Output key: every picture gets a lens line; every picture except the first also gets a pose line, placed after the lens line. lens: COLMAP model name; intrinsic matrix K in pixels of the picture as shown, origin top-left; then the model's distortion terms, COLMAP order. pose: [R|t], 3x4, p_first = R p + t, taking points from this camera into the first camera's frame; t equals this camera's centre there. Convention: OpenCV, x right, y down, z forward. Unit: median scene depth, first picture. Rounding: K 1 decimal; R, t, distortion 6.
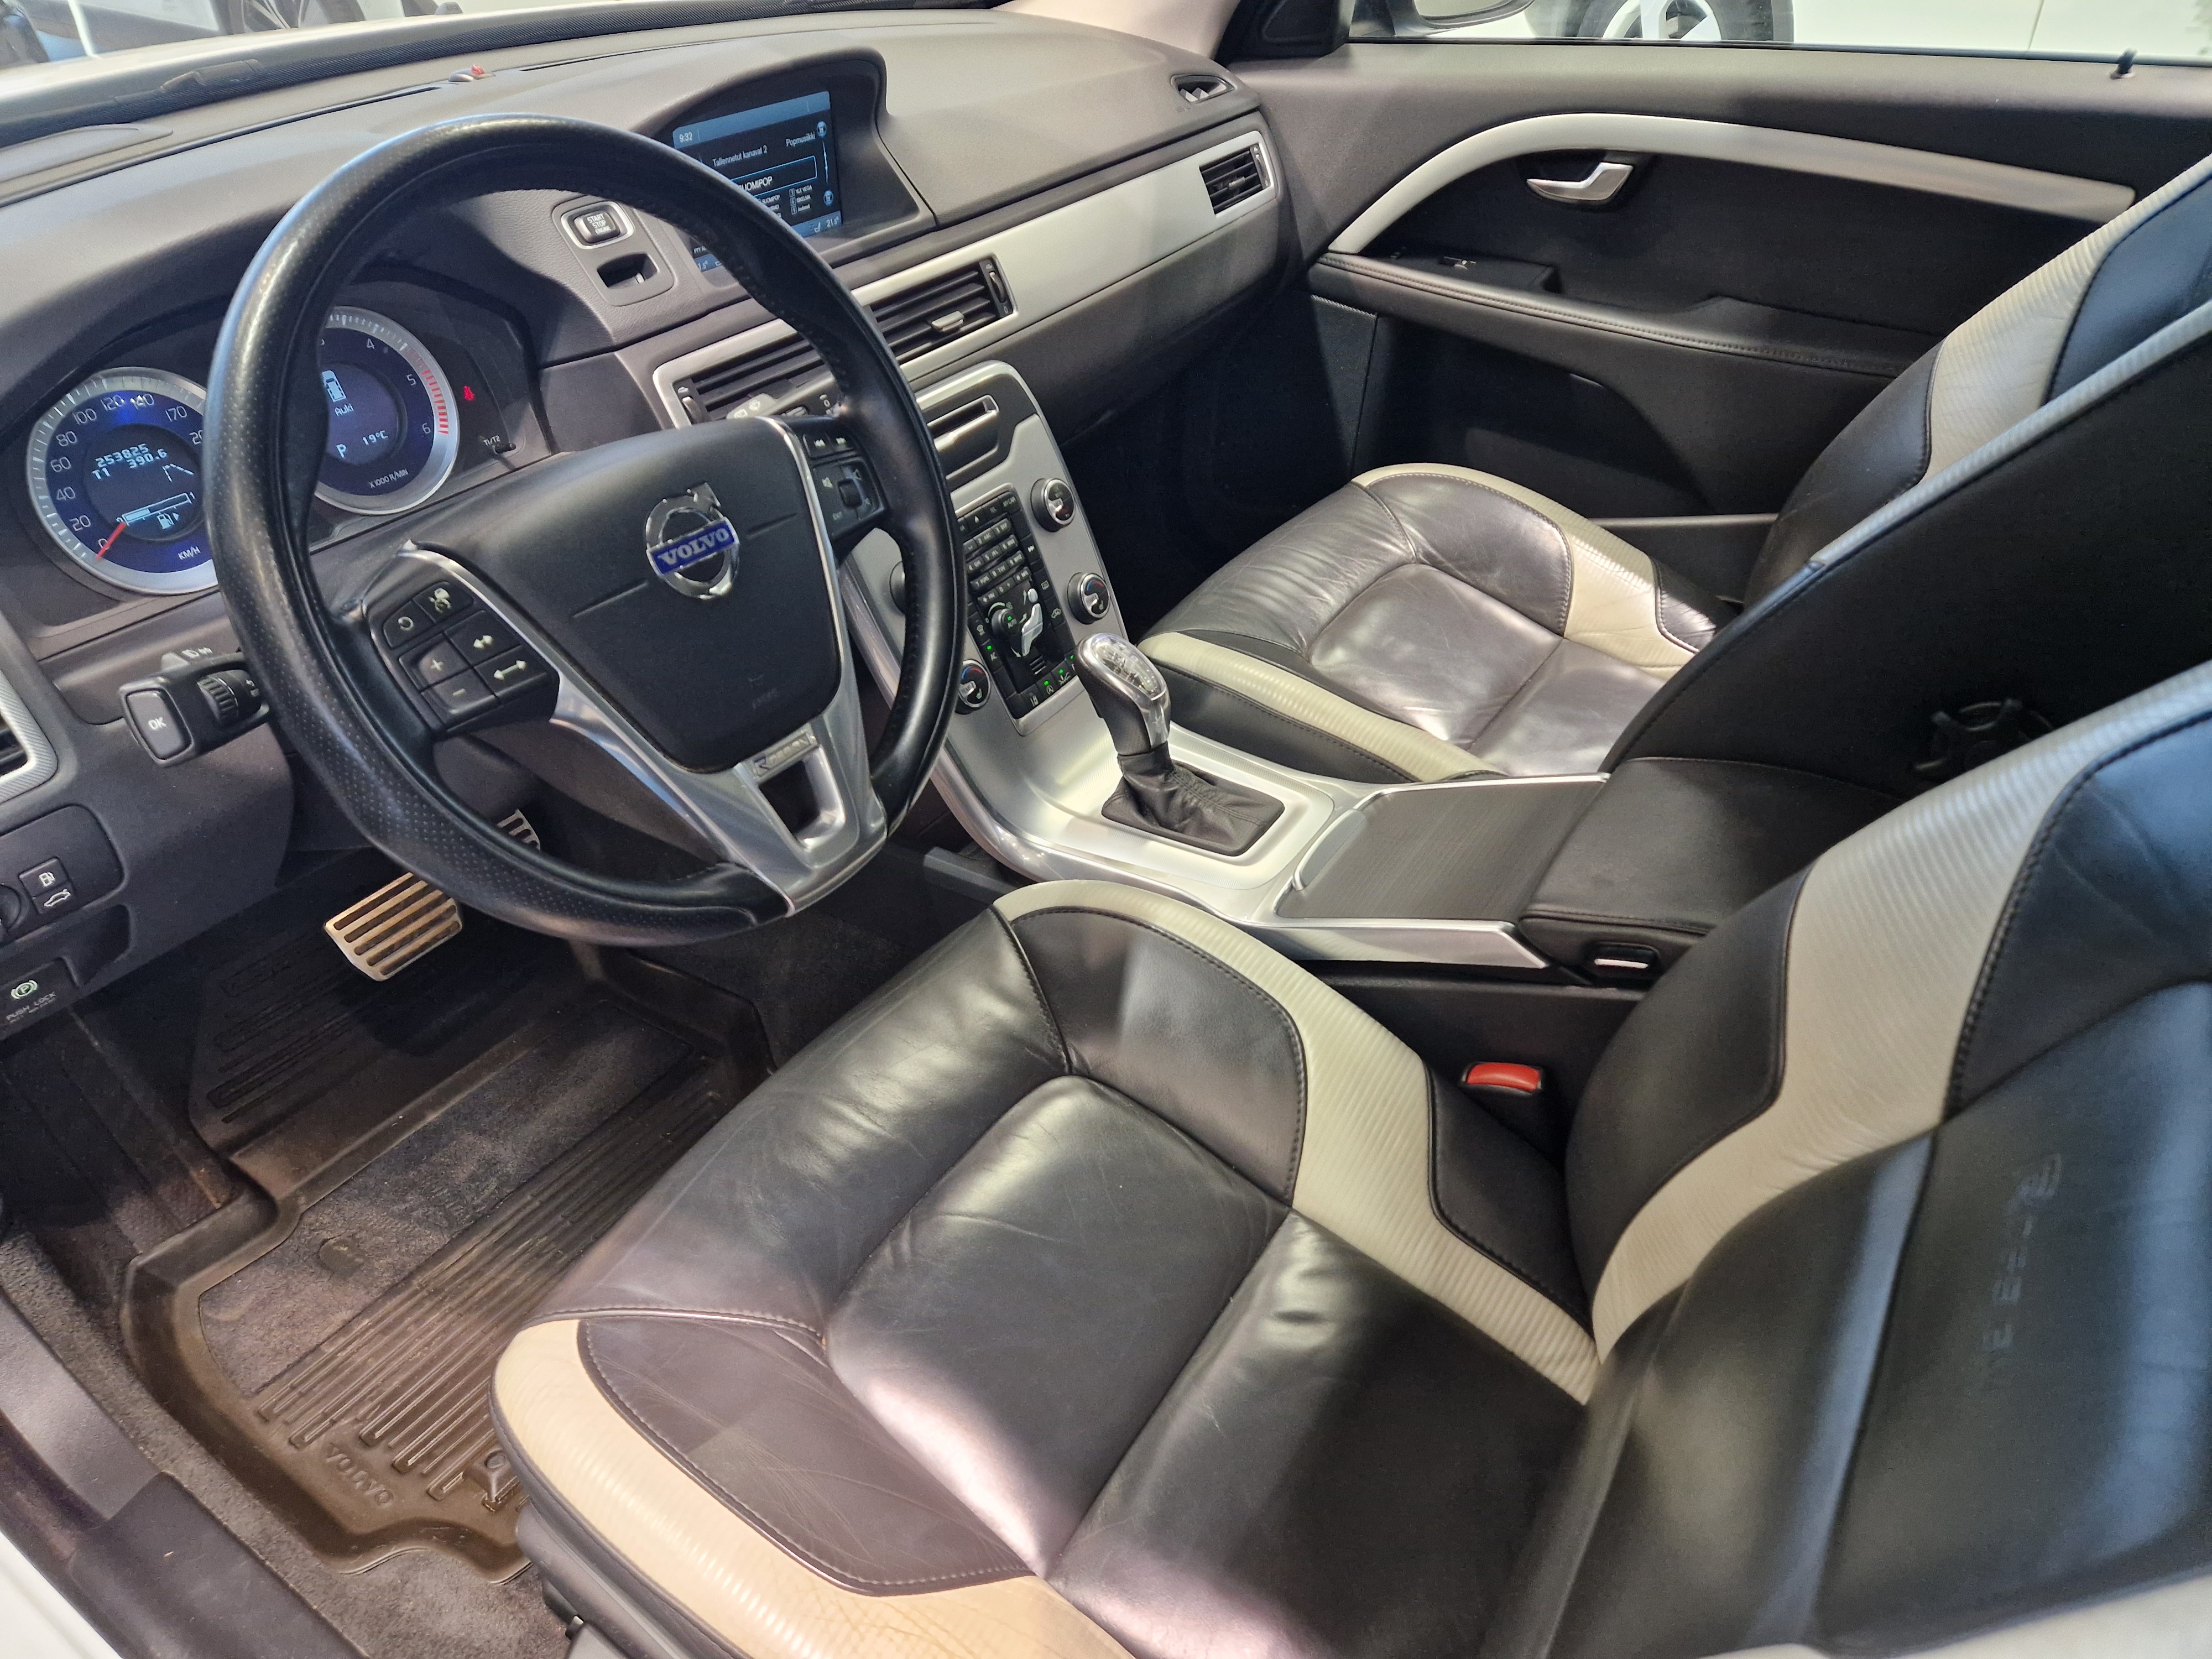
lens RADIAL K [[1502.3, 0, 1131.7], [0, 1502.3, 845.6], [0, 0, 1]] dist [0.079521, -0.077241]
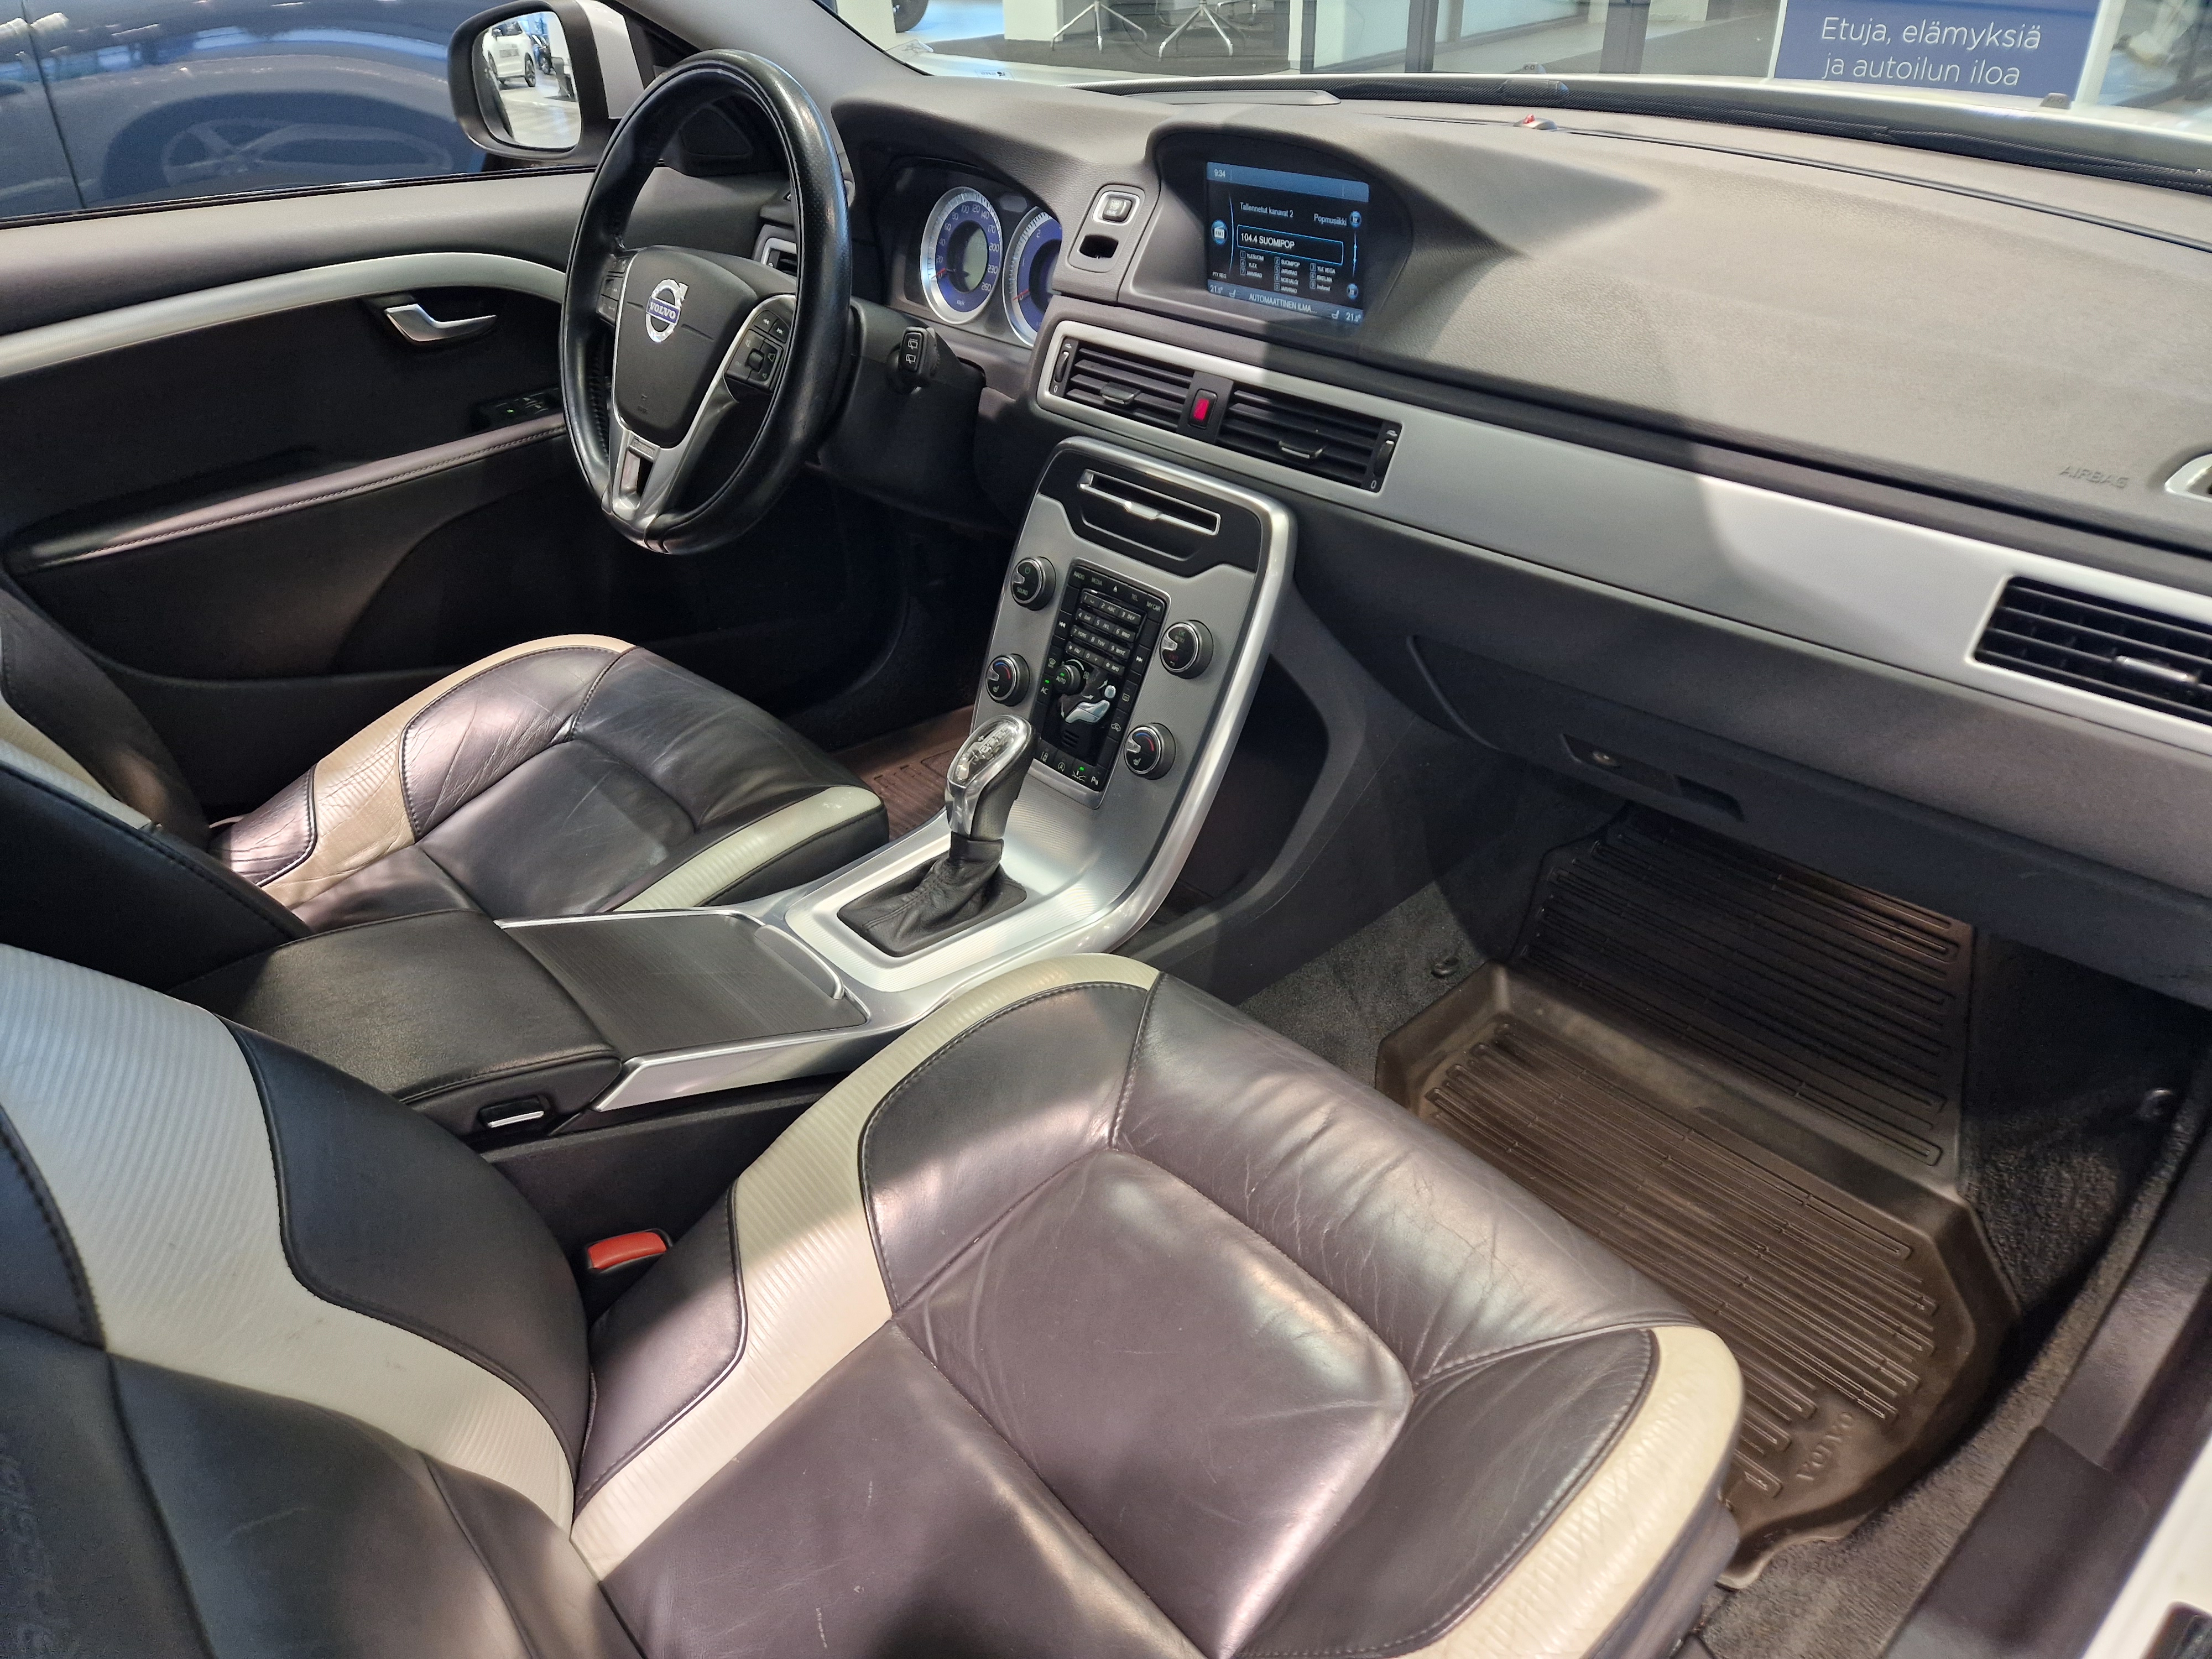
lens RADIAL K [[1480.0, 0, 1077.3], [0, 1480.0, 849.8], [0, 0, 1]] dist [0.069469, -0.054044]
pose [[-0.285337, 0.540170, -0.791706, 0.805647], [-0.535418, 0.595293, 0.599128, -0.717157], [0.794928, 0.594847, 0.119357, 1.009434]]
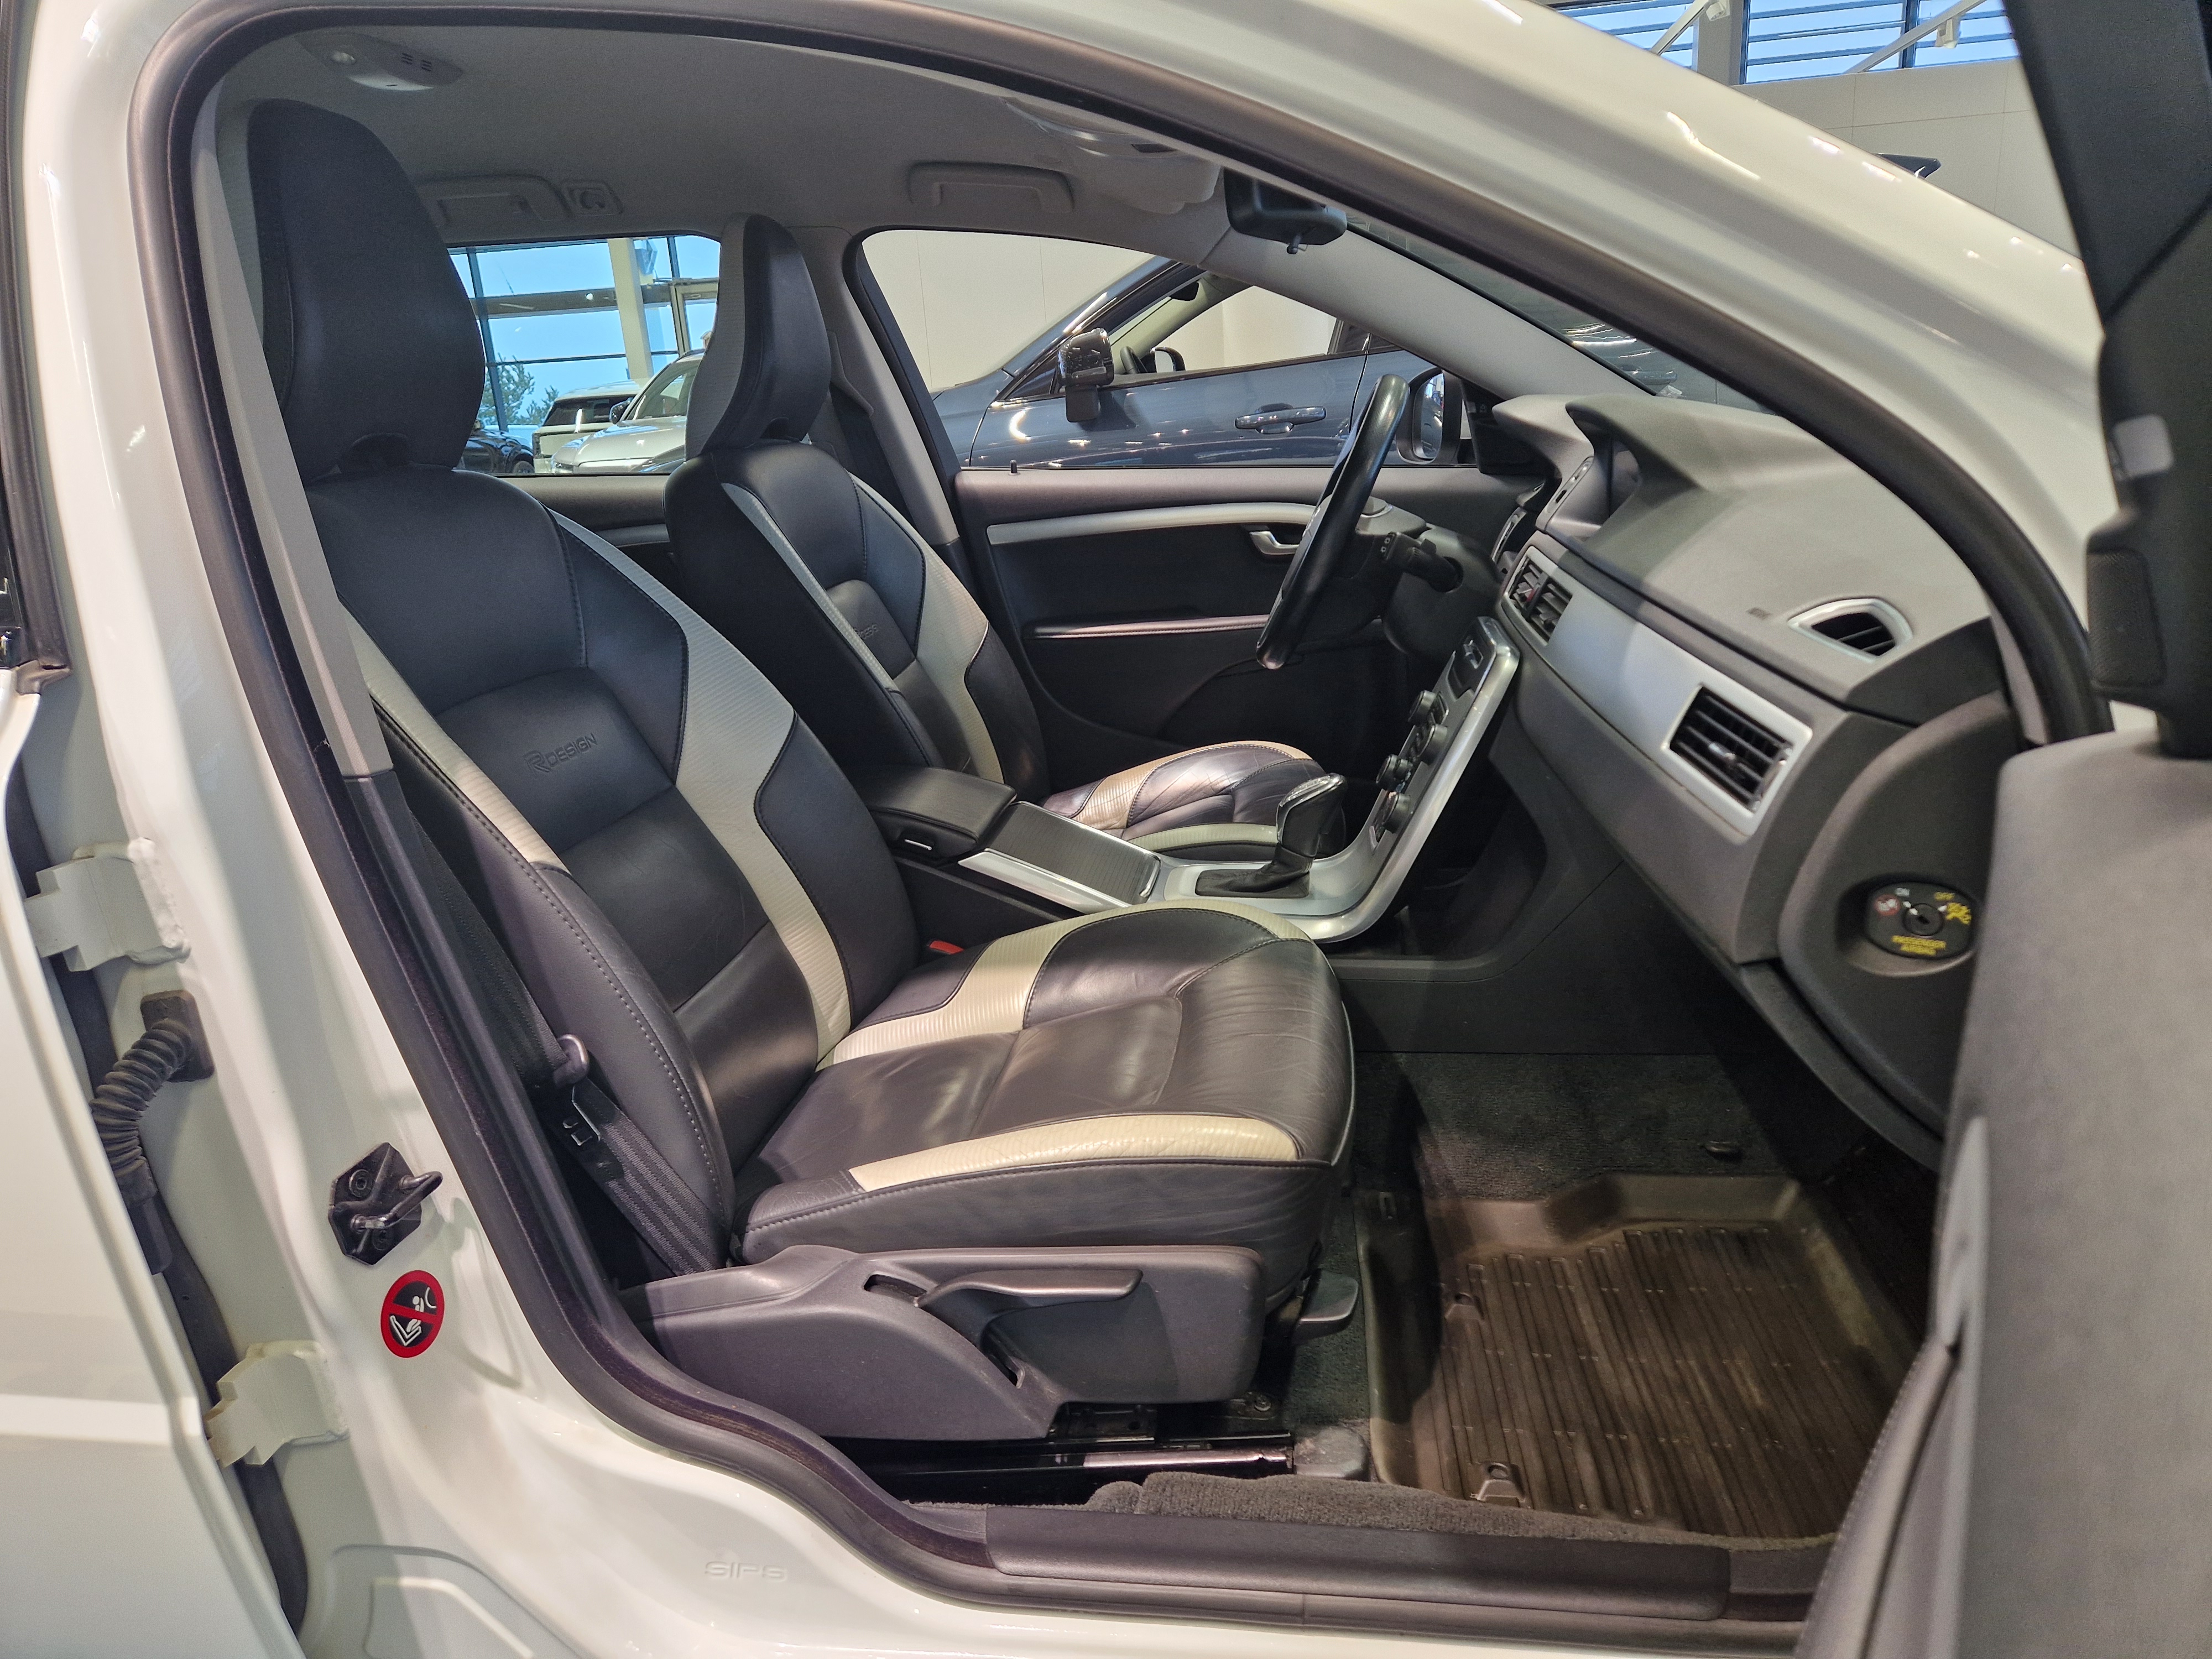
lens RADIAL K [[1507.9, 0, 1106.0], [0, 1507.9, 829.5], [0, 0, 1]] dist [0.069802, -0.074766]
pose [[-0.917534, 0.163037, -0.362700, 0.724710], [-0.182004, 0.638774, 0.747558, -1.170063], [0.353563, 0.751922, -0.556423, 1.816515]]
